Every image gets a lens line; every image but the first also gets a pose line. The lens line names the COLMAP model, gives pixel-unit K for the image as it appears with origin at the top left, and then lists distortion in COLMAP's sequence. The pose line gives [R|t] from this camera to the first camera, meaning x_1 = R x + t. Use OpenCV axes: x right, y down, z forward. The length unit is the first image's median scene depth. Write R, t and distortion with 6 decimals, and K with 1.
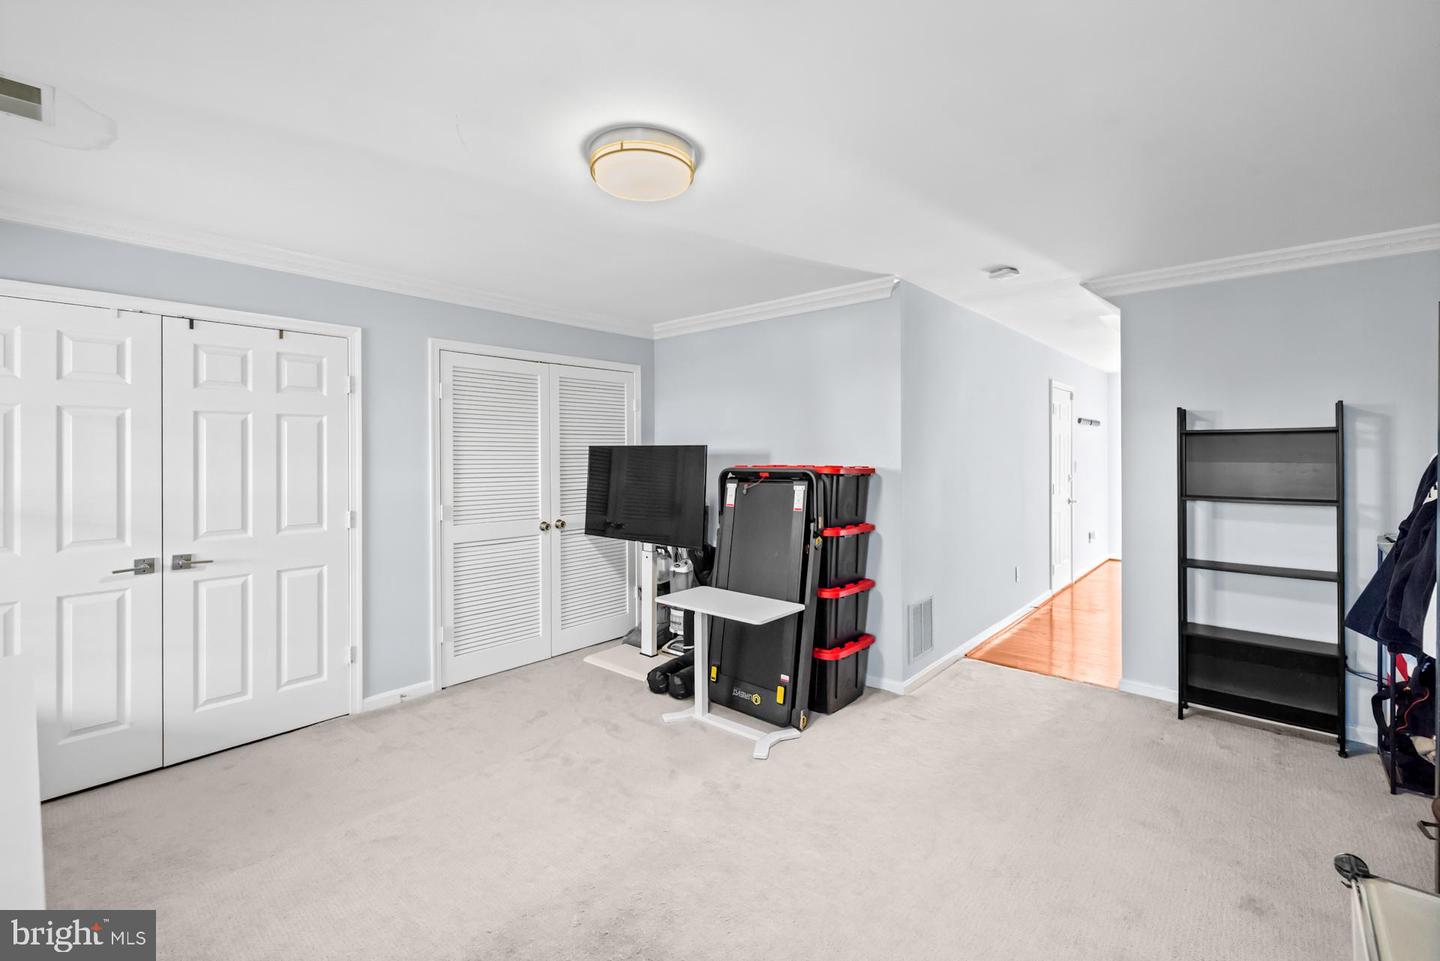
lens RADIAL K [[622.3, 0, 719.6], [0, 622.3, 446.7], [0, 0, 1]] dist [-0.005227, -0.000504]
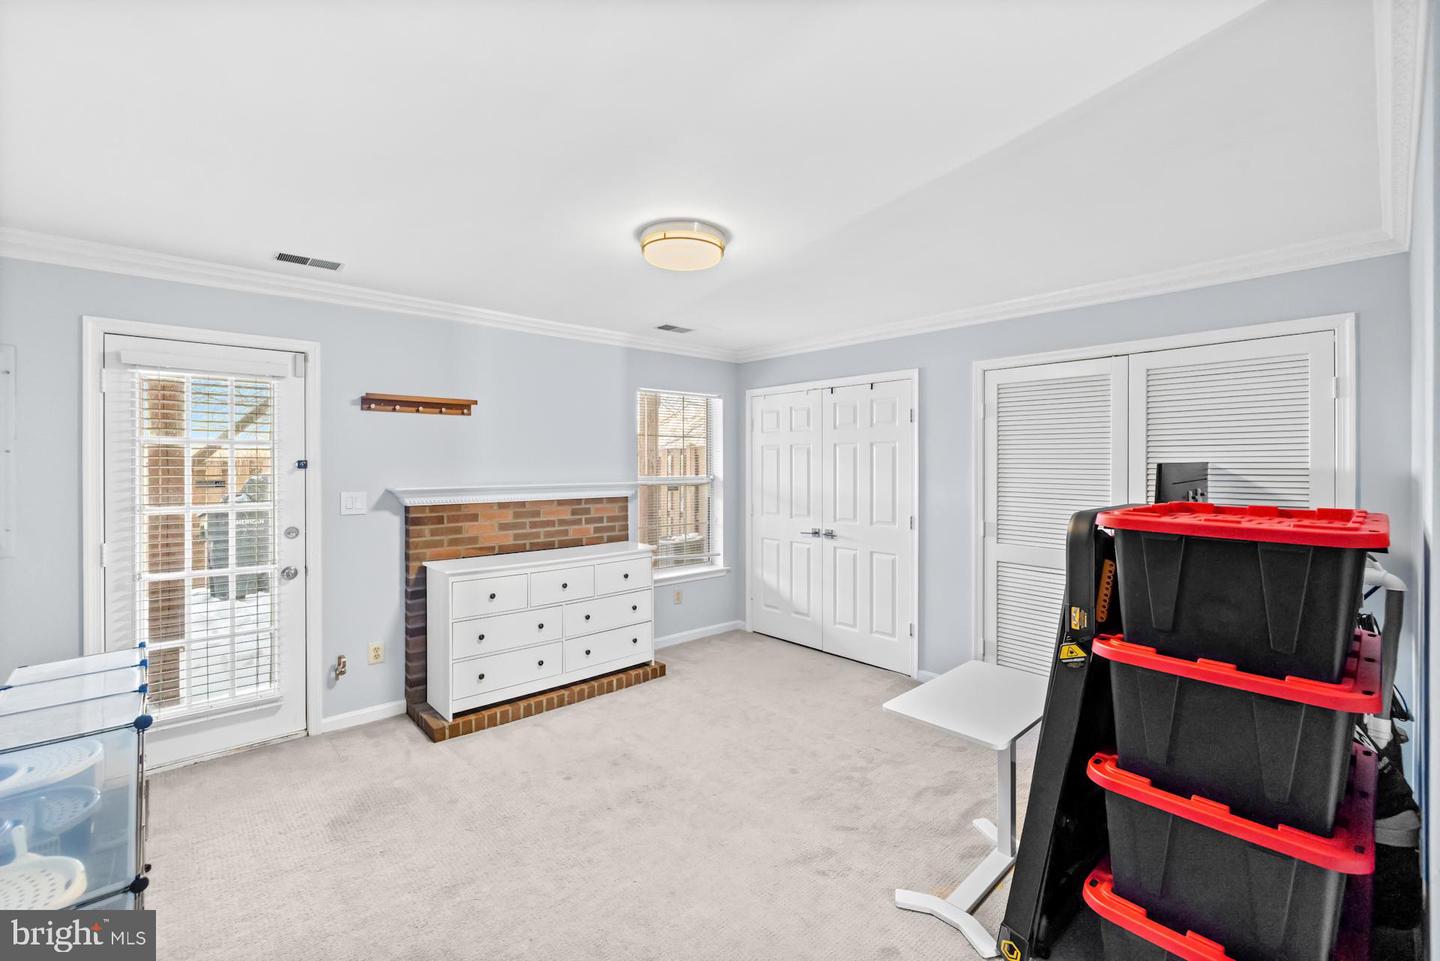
lens RADIAL K [[590.4, 0, 717.6], [0, 590.4, 472.1], [0, 0, 1]] dist [0.001449, 0.000073]
pose [[-0.105863, 0.007408, -0.994353, 0.661664], [-0.000130, 0.999972, 0.007464, 0.006025], [0.994381, 0.000919, -0.105859, 0.764190]]
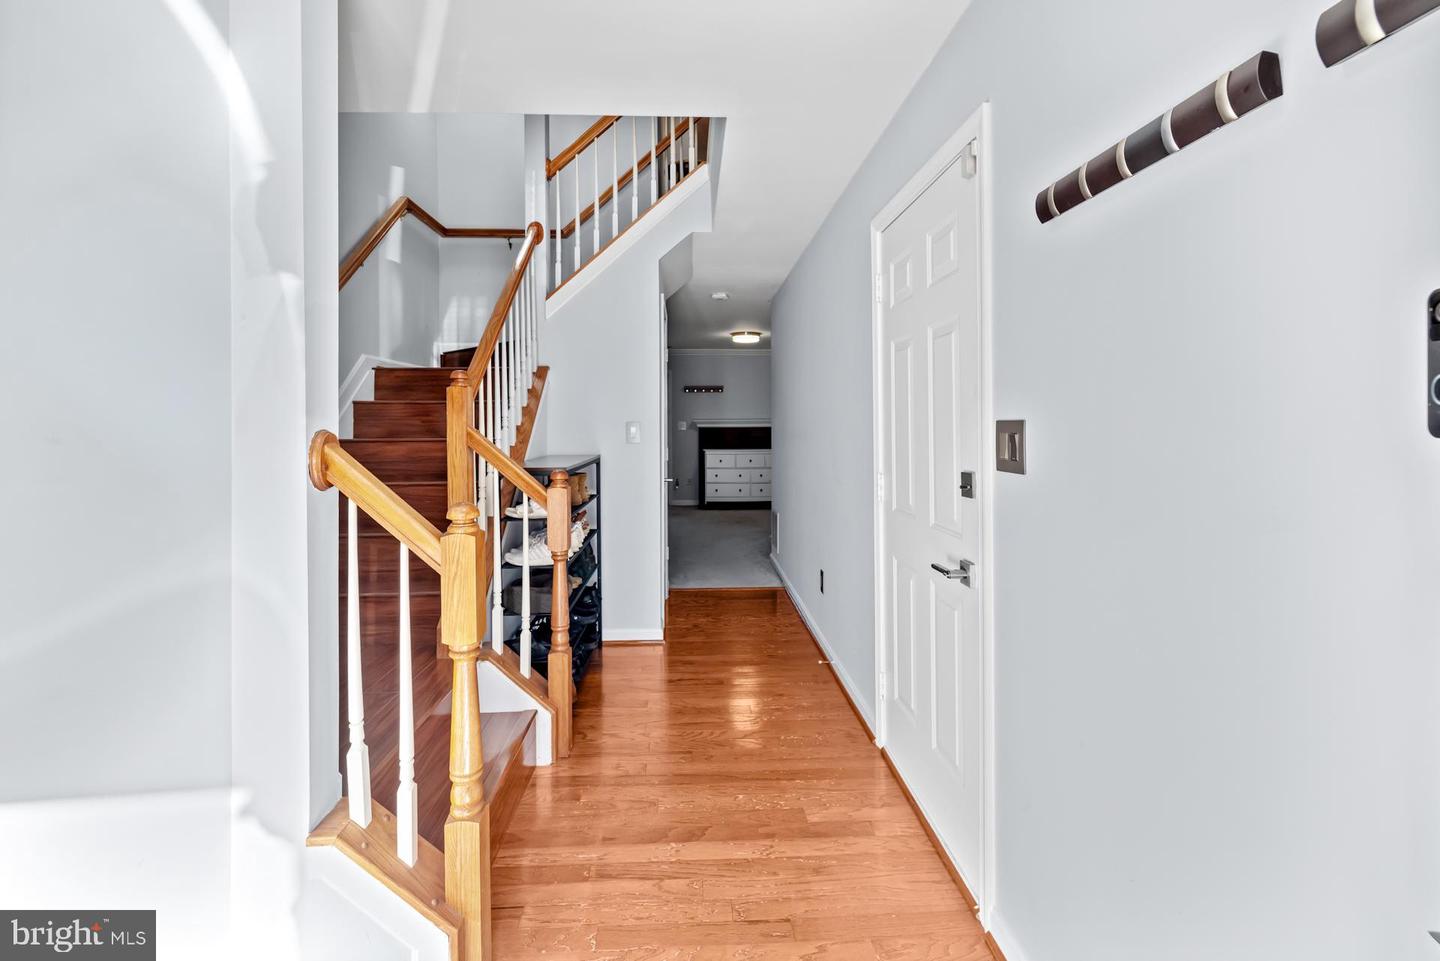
lens RADIAL K [[622.3, 0, 716.2], [0, 622.3, 428.6], [0, 0, 1]] dist [-0.005227, -0.000504]
pose [[-0.713451, 0.006661, -0.700673, 1.337675], [0.003045, 0.999975, 0.006407, 0.042875], [0.700698, 0.002437, -0.713453, 1.756115]]
